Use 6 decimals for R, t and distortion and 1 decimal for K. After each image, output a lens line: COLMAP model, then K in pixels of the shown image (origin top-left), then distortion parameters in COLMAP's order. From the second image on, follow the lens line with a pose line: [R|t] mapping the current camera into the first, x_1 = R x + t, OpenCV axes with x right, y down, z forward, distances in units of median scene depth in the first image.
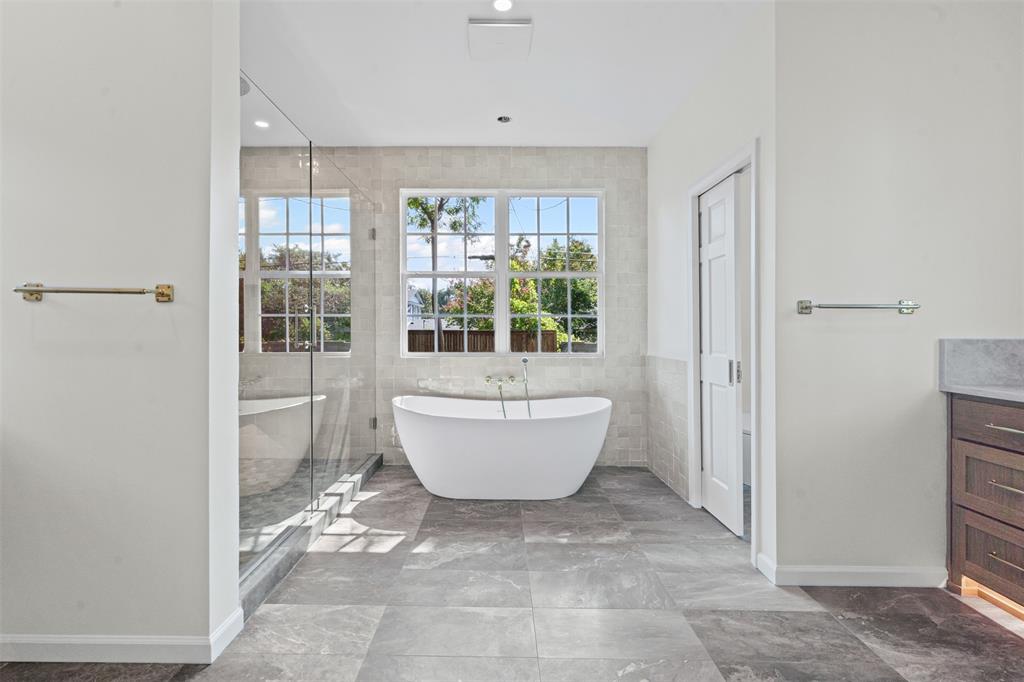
lens RADIAL K [[467.5, 0, 508.4], [0, 467.5, 329.6], [0, 0, 1]] dist [-0.001029, -0.000321]
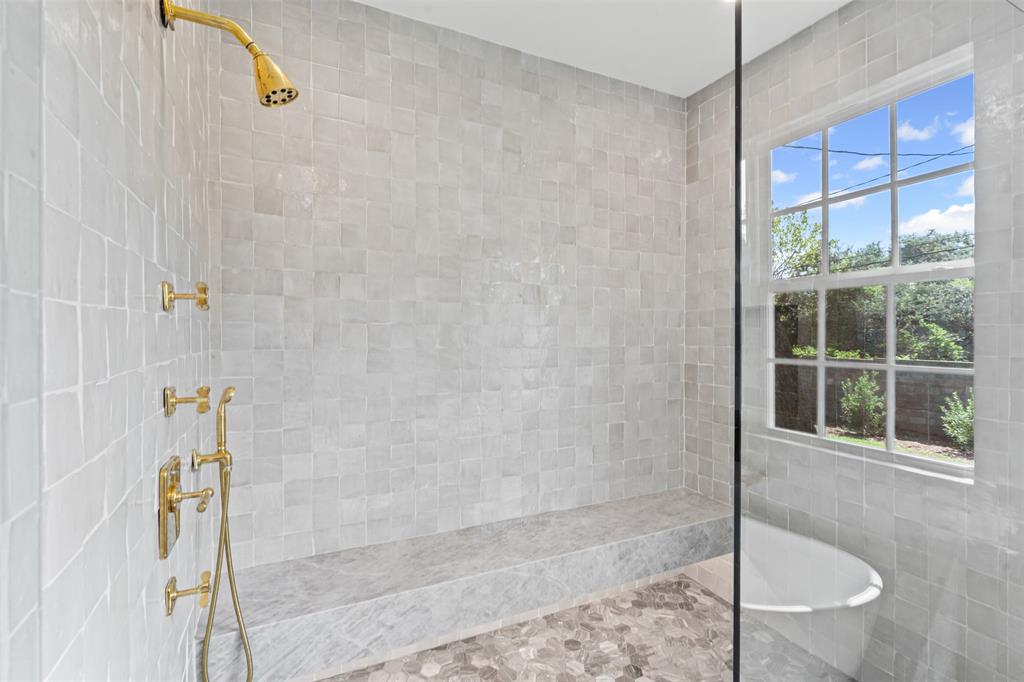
lens RADIAL K [[481.3, 0, 512.0], [0, 481.3, 341.0], [0, 0, 1]] dist [-0.029996, -0.000168]
pose [[0.444943, 0.004942, -0.895545, -0.200875], [0.004282, 0.999962, 0.007646, -0.077445], [0.895548, -0.007237, 0.444905, 0.607722]]
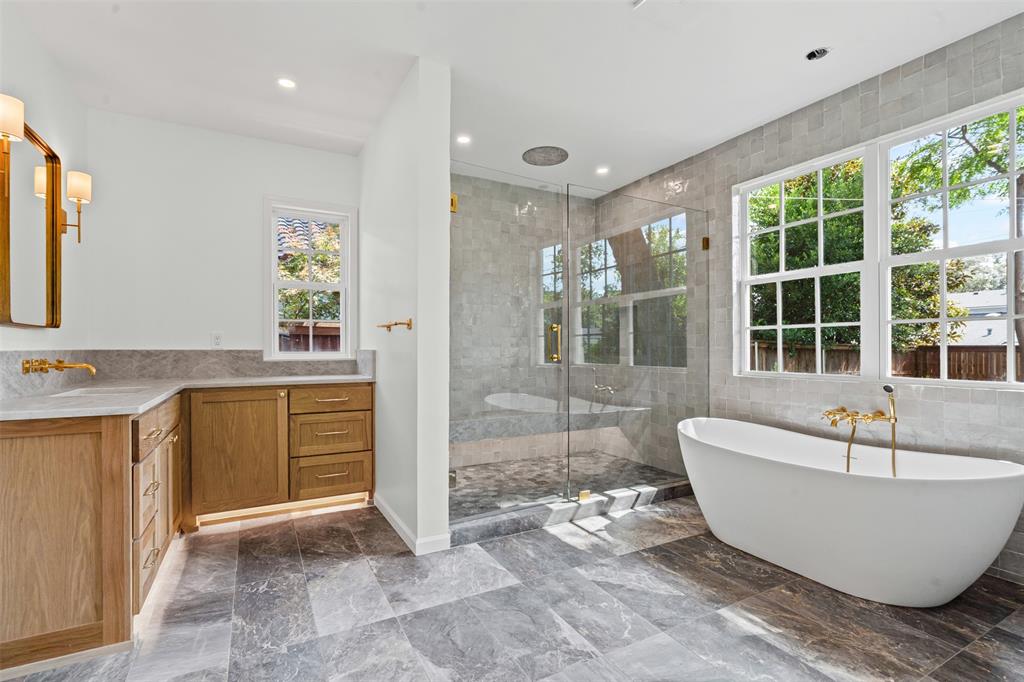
lens RADIAL K [[466.8, 0, 506.5], [0, 466.8, 350.7], [0, 0, 1]] dist [0.000350, 0.000030]
pose [[0.485572, 0.000167, -0.874197, 0.414149], [0.007222, 0.999965, 0.004203, 0.005800], [0.874167, -0.008355, 0.485553, 0.232406]]
